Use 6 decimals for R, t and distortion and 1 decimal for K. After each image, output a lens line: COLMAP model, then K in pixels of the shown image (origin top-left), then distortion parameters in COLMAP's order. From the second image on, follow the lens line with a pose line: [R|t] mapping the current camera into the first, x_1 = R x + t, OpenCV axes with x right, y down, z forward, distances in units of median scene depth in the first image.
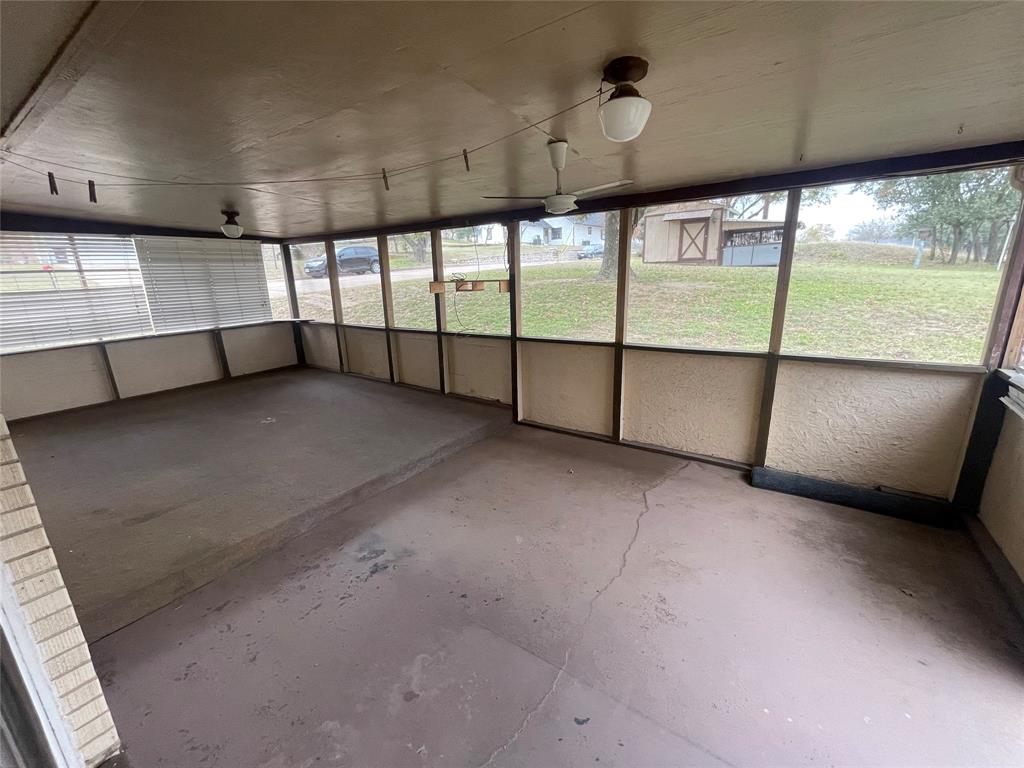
lens RADIAL K [[415.6, 0, 516.2], [0, 415.6, 377.7], [0, 0, 1]] dist [-0.001543, -0.000793]
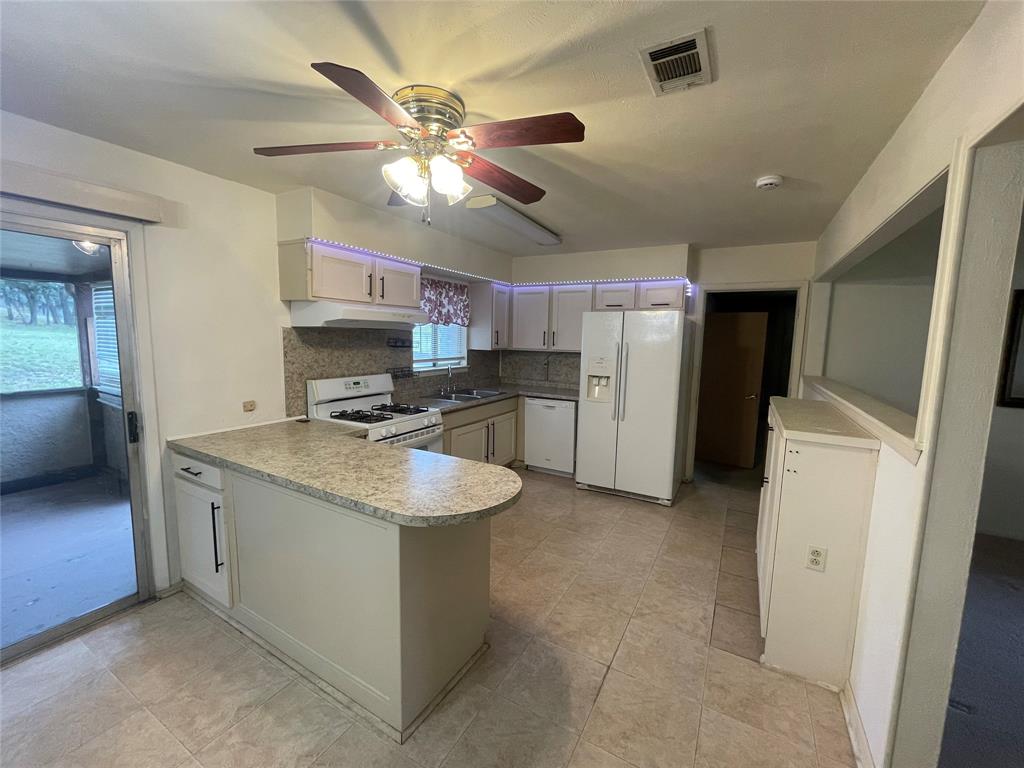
lens RADIAL K [[415.6, 0, 511.4], [0, 415.6, 381.7], [0, 0, 1]] dist [-0.001543, -0.000793]
pose [[-0.078351, -0.086479, 0.993168, -0.429929], [0.214736, 0.971381, 0.101523, 0.085898], [-0.973524, 0.221224, -0.057539, -0.379063]]
